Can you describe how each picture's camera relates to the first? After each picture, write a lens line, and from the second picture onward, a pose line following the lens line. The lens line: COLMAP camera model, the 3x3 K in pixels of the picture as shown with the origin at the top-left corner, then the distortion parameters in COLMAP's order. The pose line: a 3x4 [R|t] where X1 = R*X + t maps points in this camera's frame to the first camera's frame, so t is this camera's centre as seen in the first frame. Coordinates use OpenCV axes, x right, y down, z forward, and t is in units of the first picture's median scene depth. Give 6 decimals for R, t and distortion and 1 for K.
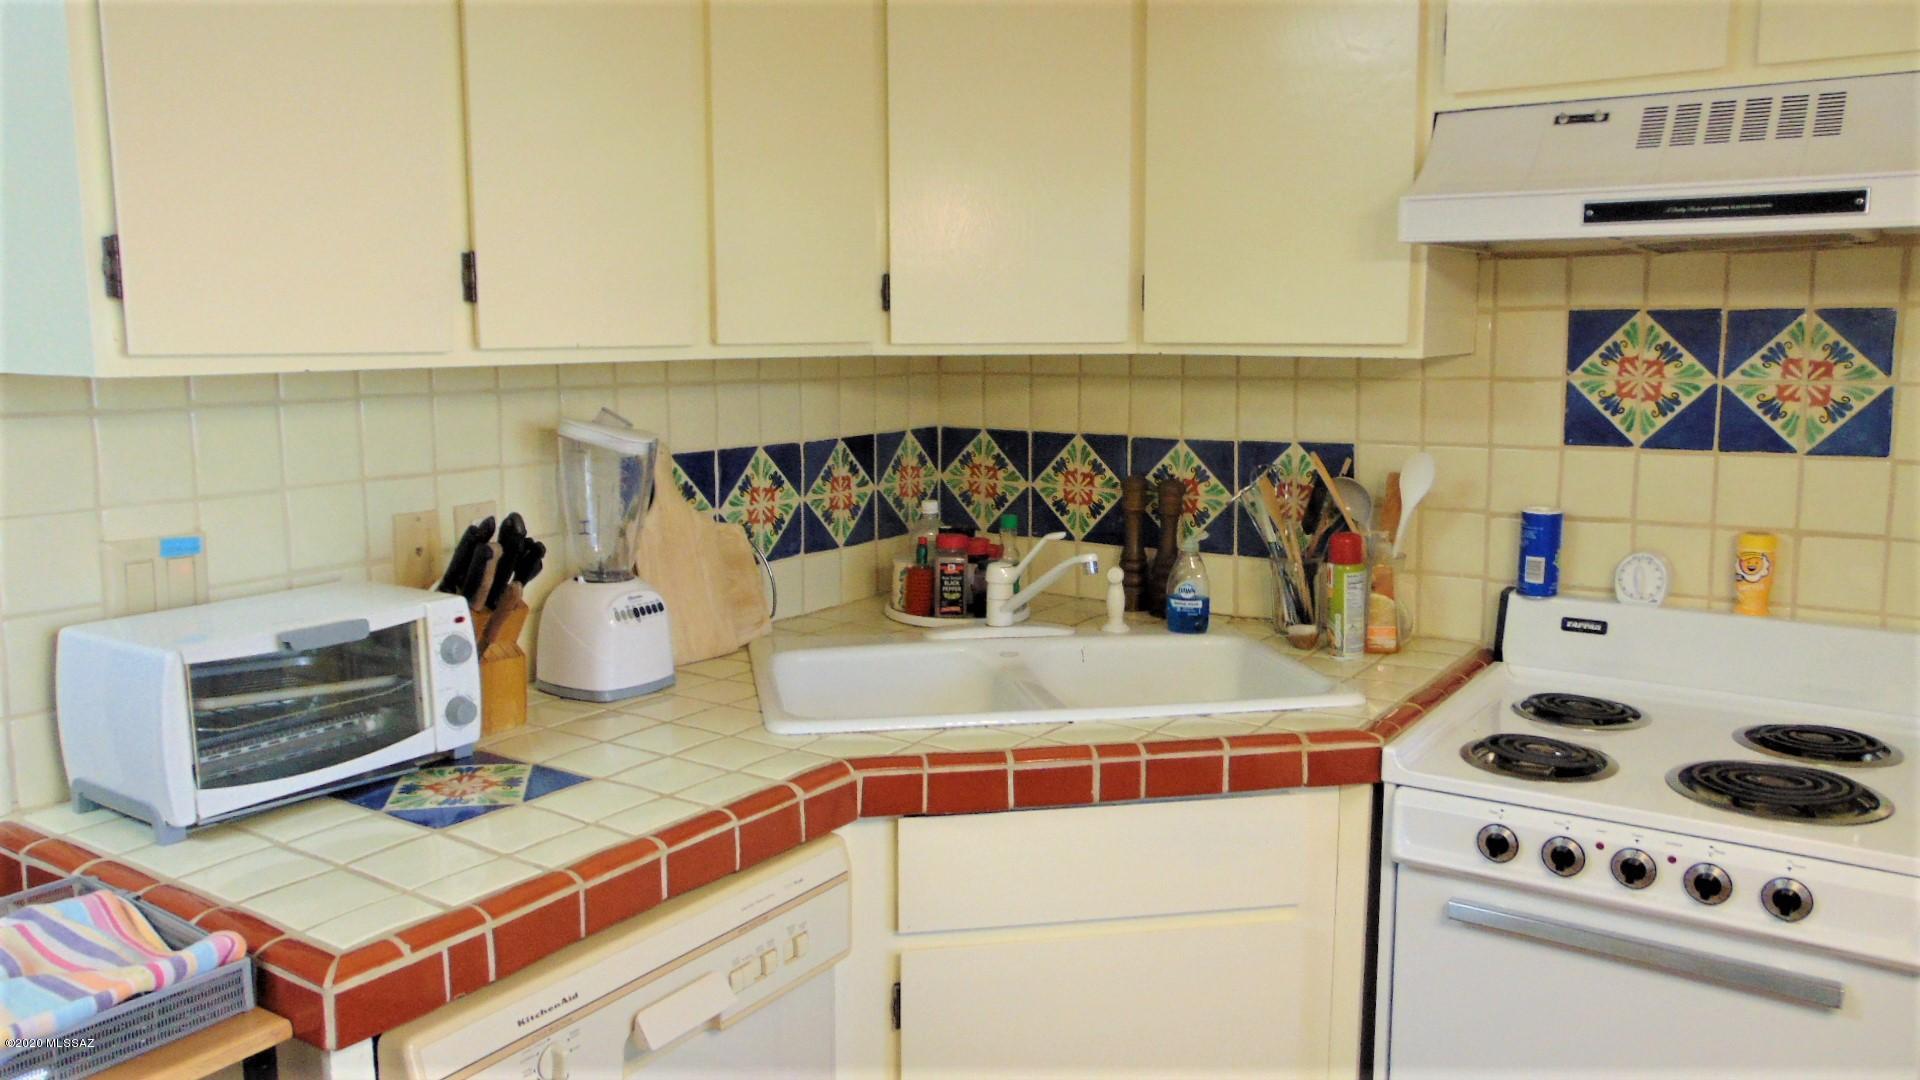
lens RADIAL K [[1429.5, 0, 957.2], [0, 1429.5, 529.5], [0, 0, 1]] dist [-0.038465, 0.061597]
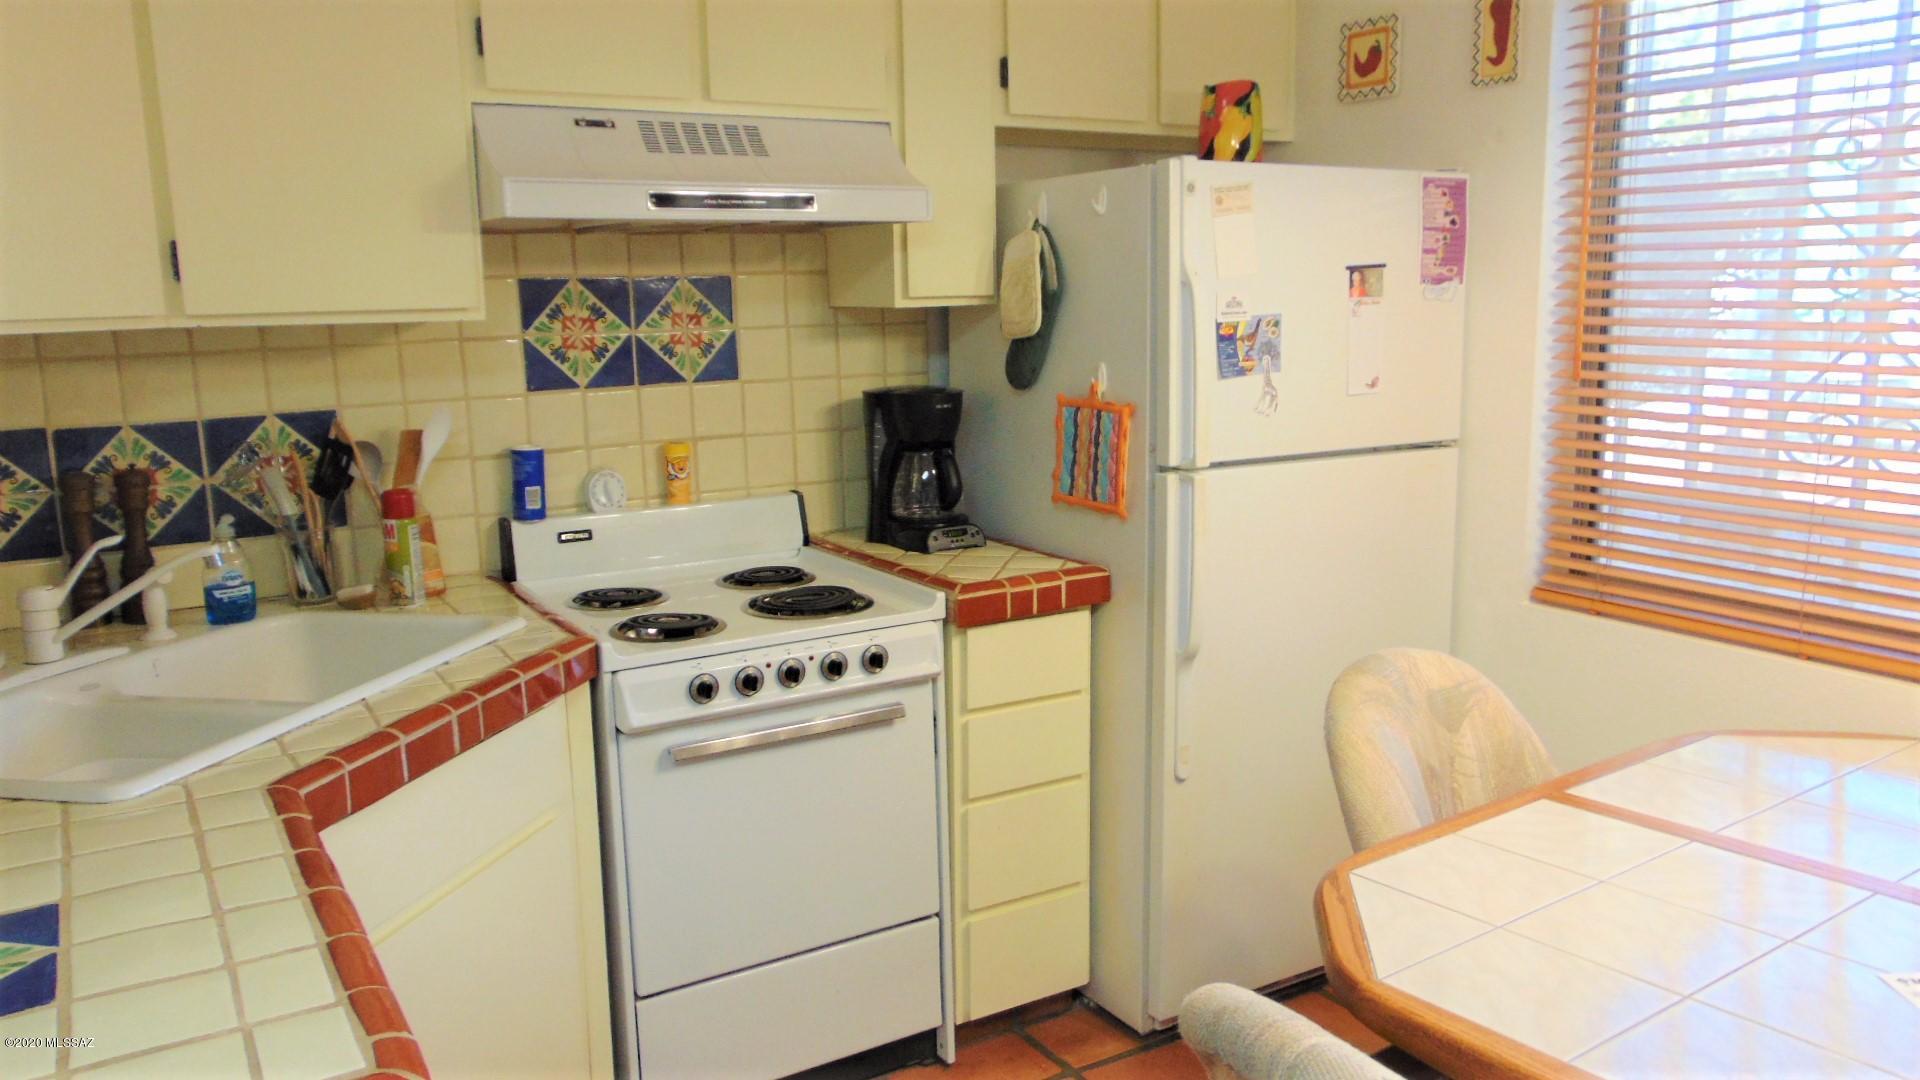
lens RADIAL K [[1429.5, 0, 954.8], [0, 1429.5, 527.8], [0, 0, 1]] dist [-0.038465, 0.061597]
pose [[0.402599, -0.155841, 0.902013, -0.544705], [0.146396, 0.983679, 0.104609, -0.020434], [-0.903594, 0.089935, 0.418843, 0.191492]]
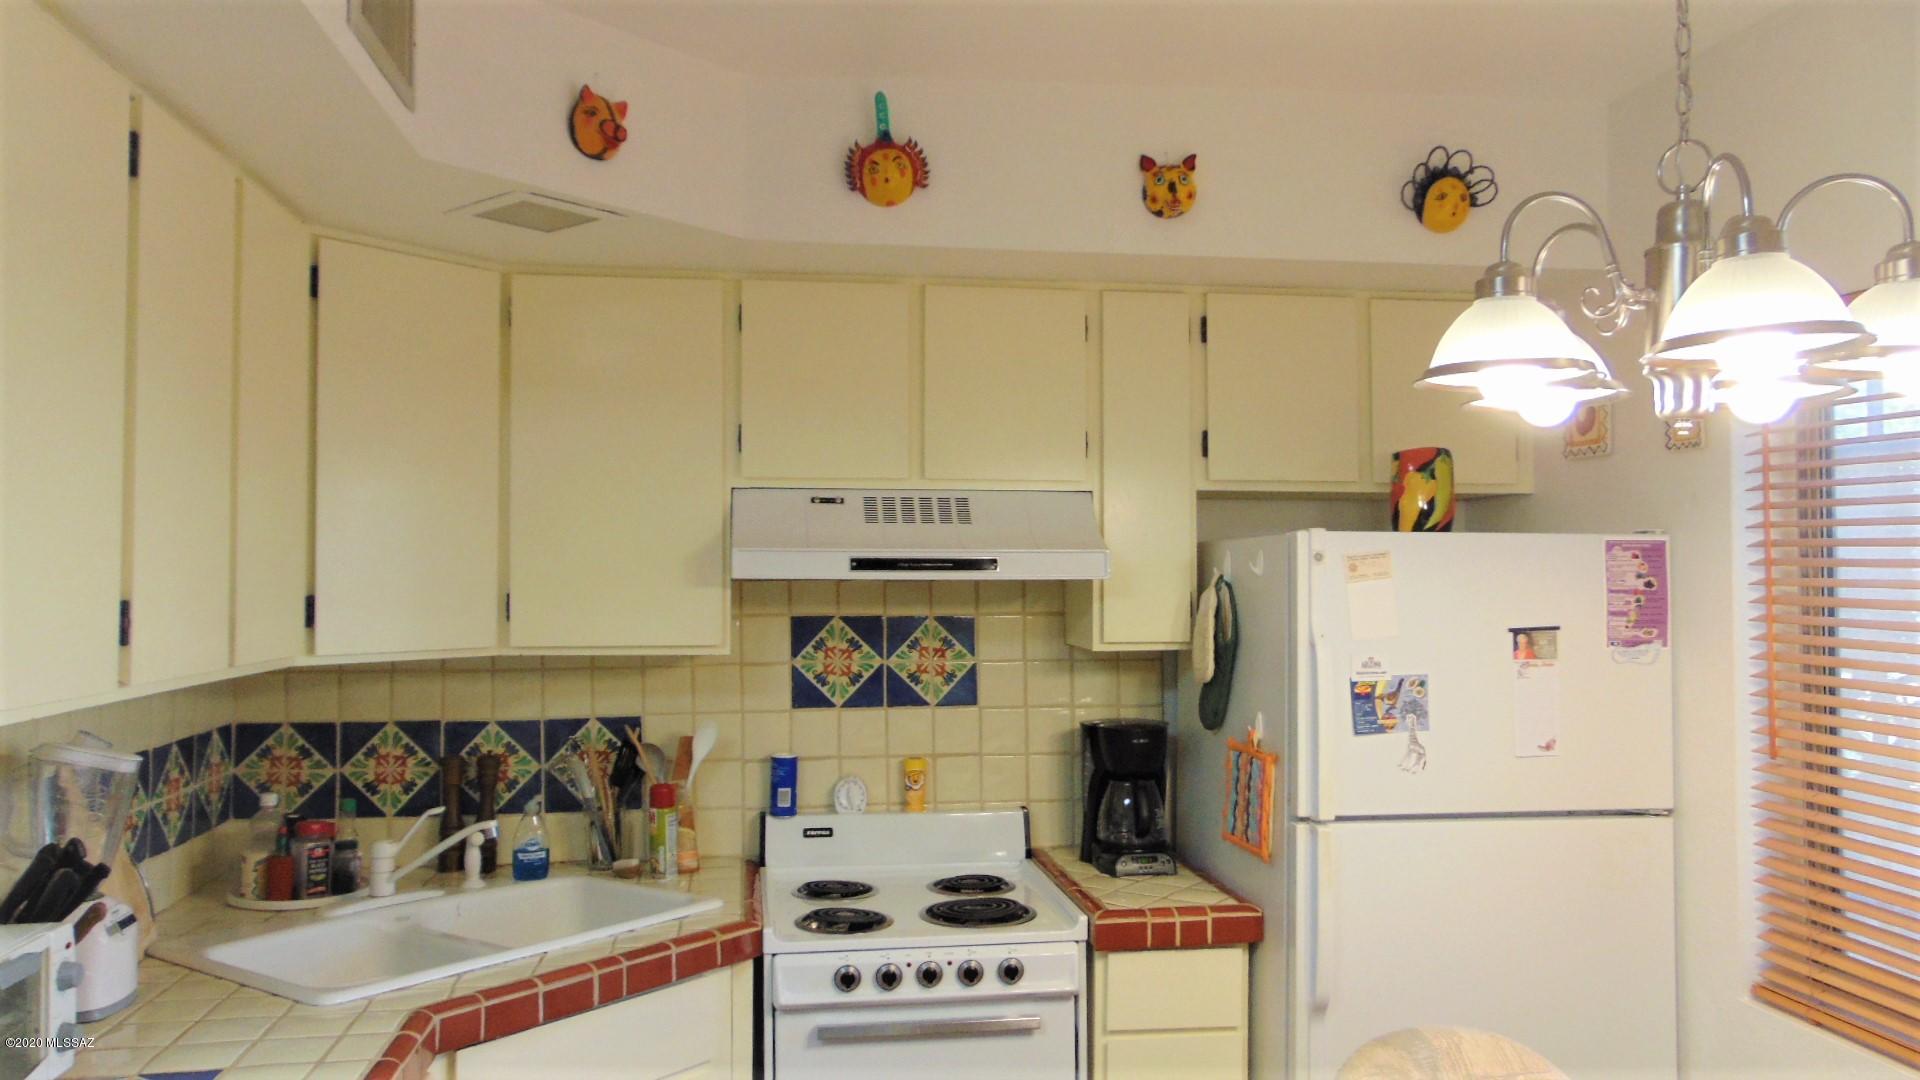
lens RADIAL K [[1429.5, 0, 957.6], [0, 1429.5, 540.9], [0, 0, 1]] dist [-0.038465, 0.061597]
pose [[0.726864, 0.019316, 0.686510, -0.468997], [0.094722, 0.987232, -0.128067, -0.026558], [-0.680218, 0.158115, 0.715753, -0.189341]]
